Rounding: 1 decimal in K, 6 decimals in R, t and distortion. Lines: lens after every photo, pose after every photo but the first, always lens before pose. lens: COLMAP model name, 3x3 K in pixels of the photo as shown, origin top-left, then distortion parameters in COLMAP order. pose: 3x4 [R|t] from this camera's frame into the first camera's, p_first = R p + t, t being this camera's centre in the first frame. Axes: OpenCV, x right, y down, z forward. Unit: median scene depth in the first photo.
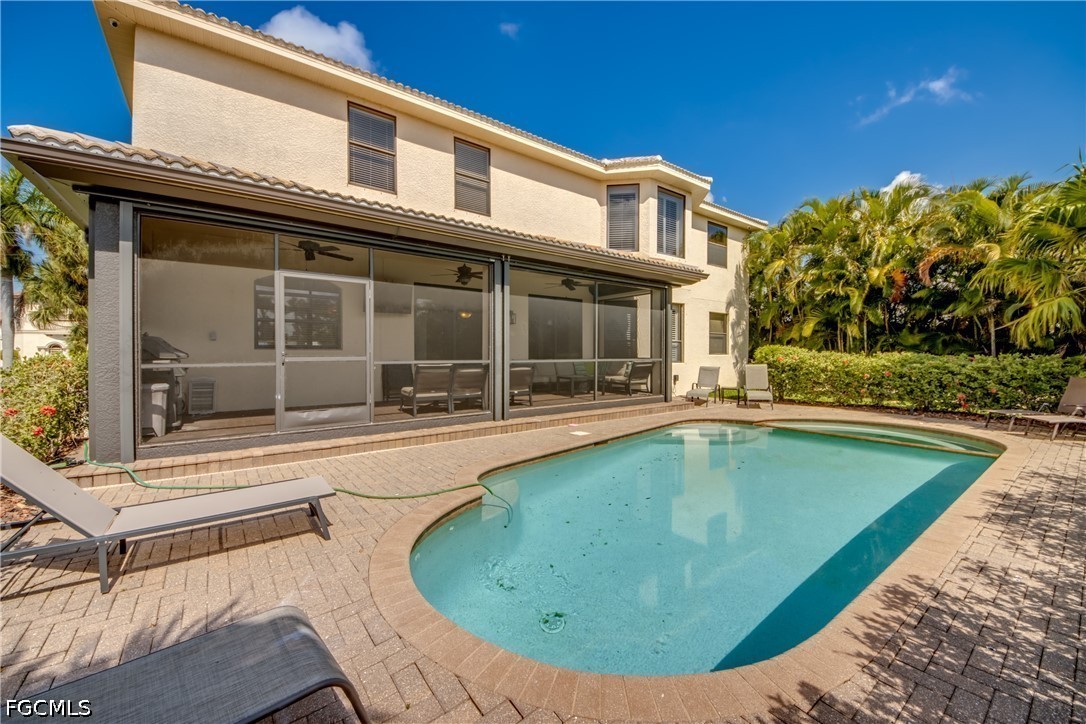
lens RADIAL K [[404.8, 0, 548.8], [0, 404.8, 363.1], [0, 0, 1]] dist [0.050531, -0.028714]
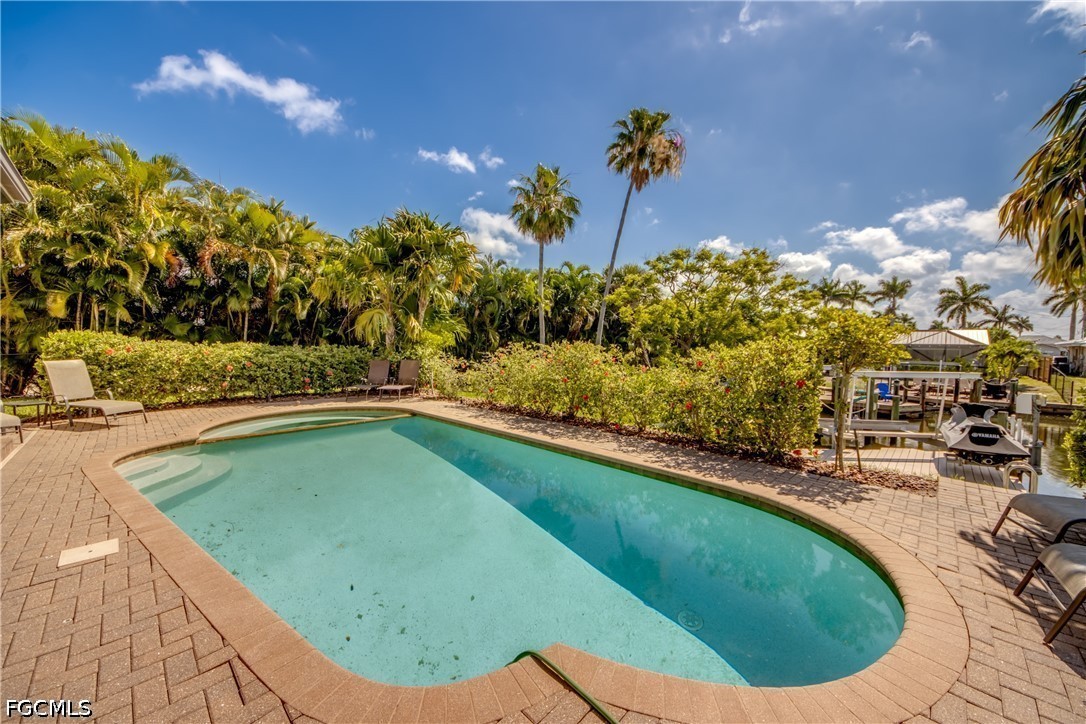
lens RADIAL K [[416.5, 0, 543.0], [0, 416.5, 362.0], [0, 0, 1]] dist [0.022047, -0.020907]
pose [[-0.130045, -0.037413, 0.990802, -0.383779], [0.014741, 0.999104, 0.039661, -0.013343], [-0.991399, 0.019763, -0.129377, 0.676244]]
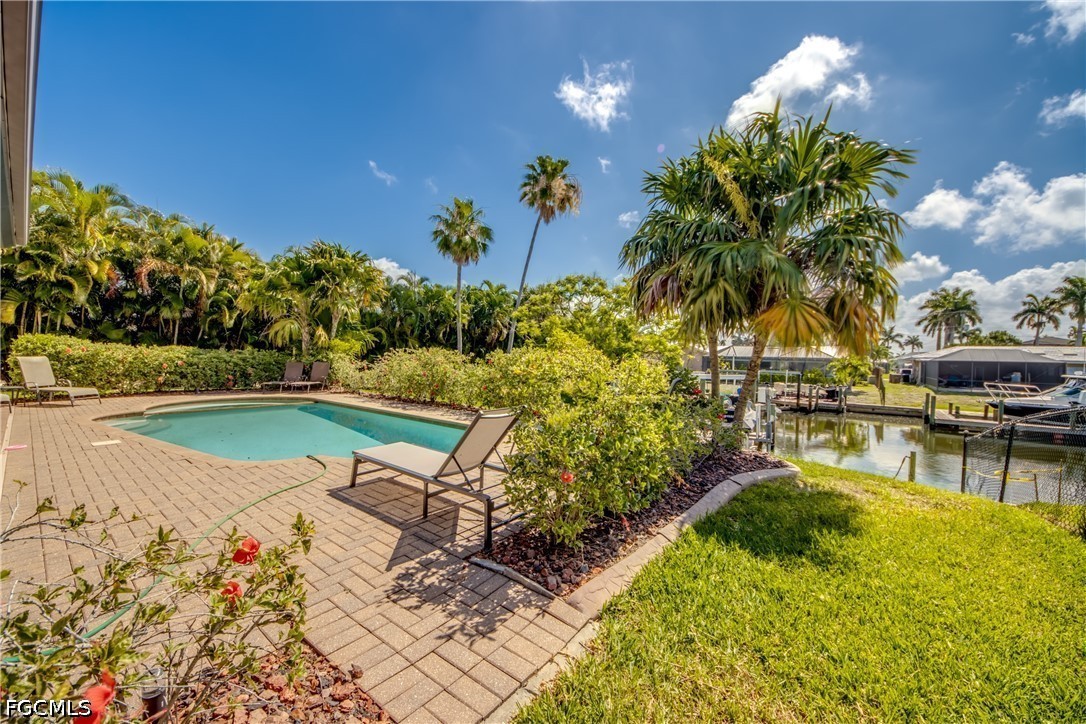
lens RADIAL K [[418.9, 0, 554.4], [0, 418.9, 366.9], [0, 0, 1]] dist [-0.000896, -0.010681]
pose [[-0.259783, -0.023834, 0.965373, -1.006812], [0.002068, 0.999679, 0.025237, 0.012419], [-0.965665, 0.008552, -0.259650, 0.388446]]
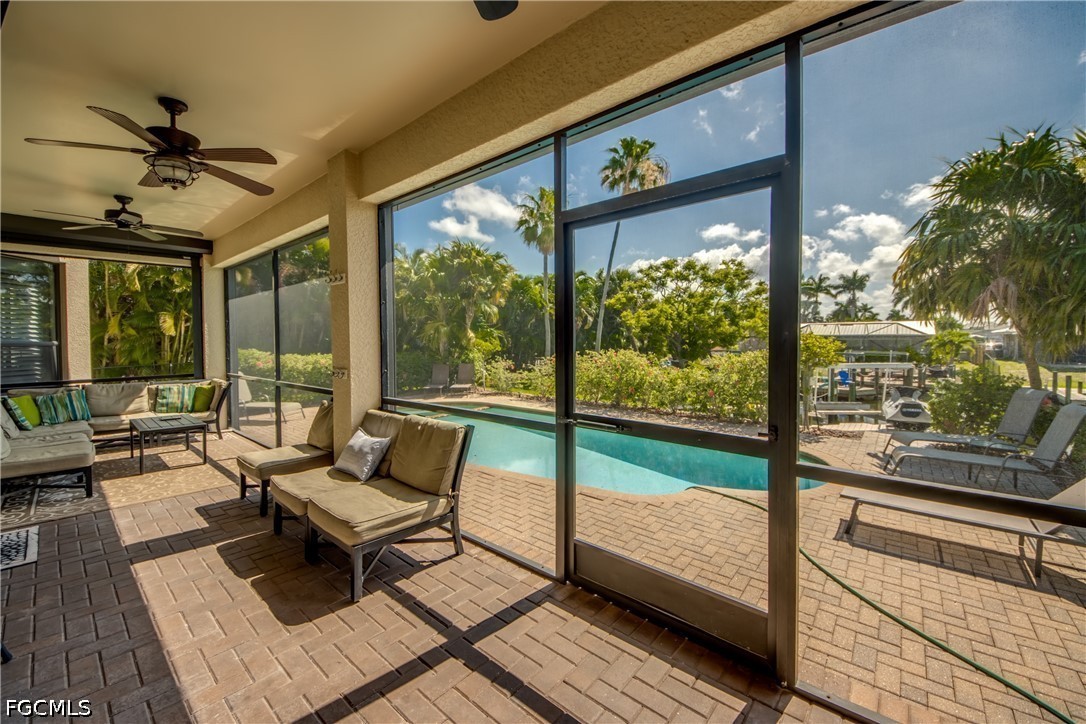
lens RADIAL K [[424.7, 0, 541.3], [0, 424.7, 339.5], [0, 0, 1]] dist [0.031839, -0.023698]
pose [[-0.189449, 0.003316, 0.981885, -0.800373], [0.035665, 0.999358, 0.003506, -0.078626], [-0.981243, 0.035684, -0.189446, 1.045836]]
